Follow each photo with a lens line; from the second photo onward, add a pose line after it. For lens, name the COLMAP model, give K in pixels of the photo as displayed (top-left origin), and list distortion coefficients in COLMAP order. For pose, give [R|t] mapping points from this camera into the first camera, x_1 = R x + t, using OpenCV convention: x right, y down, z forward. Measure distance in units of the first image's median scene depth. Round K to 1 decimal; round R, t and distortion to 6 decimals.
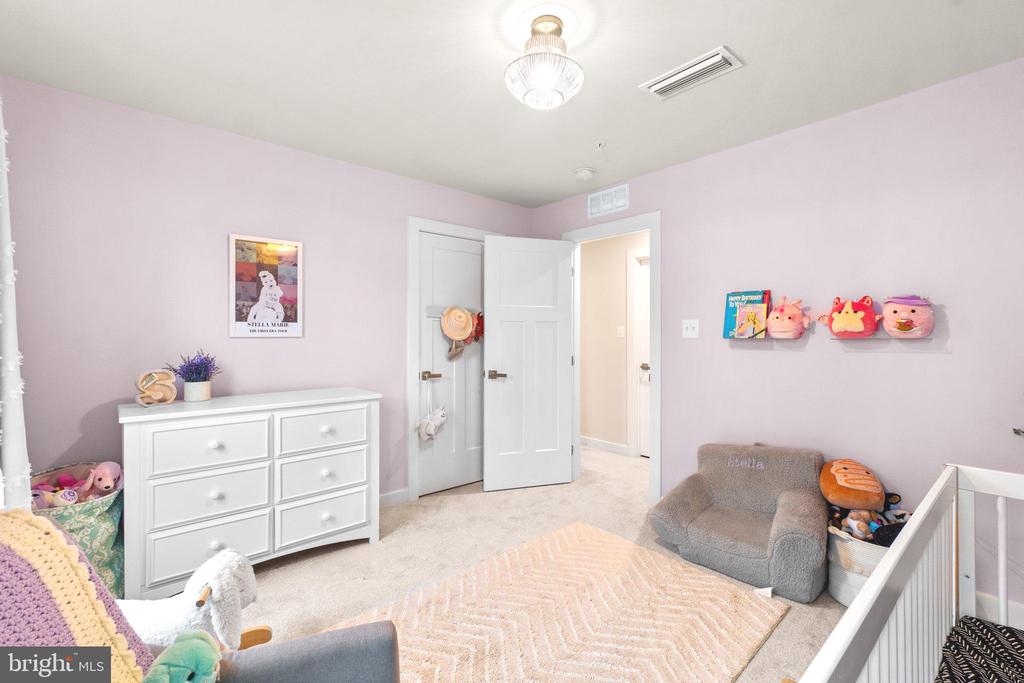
lens RADIAL K [[440.3, 0, 508.1], [0, 440.3, 337.4], [0, 0, 1]] dist [-0.005223, 0.001374]
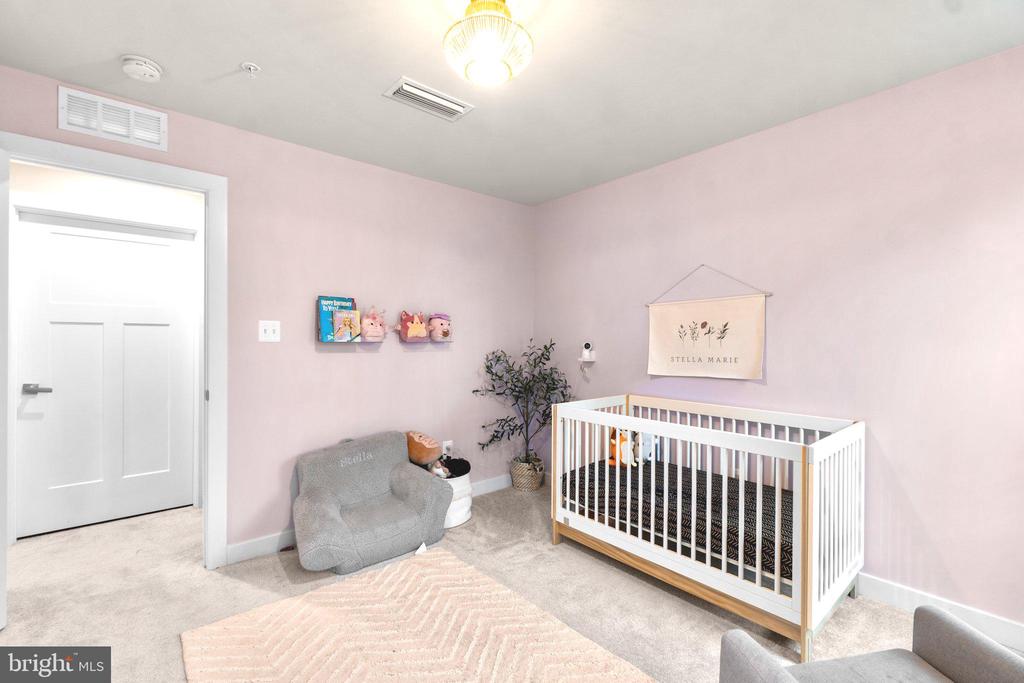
lens RADIAL K [[440.3, 0, 510.2], [0, 440.3, 342.7], [0, 0, 1]] dist [-0.005223, 0.001374]
pose [[0.019588, -0.007099, 0.999783, -0.504144], [-0.001150, 0.999974, 0.007123, -0.004431], [-0.999807, -0.001289, 0.019580, 0.584432]]
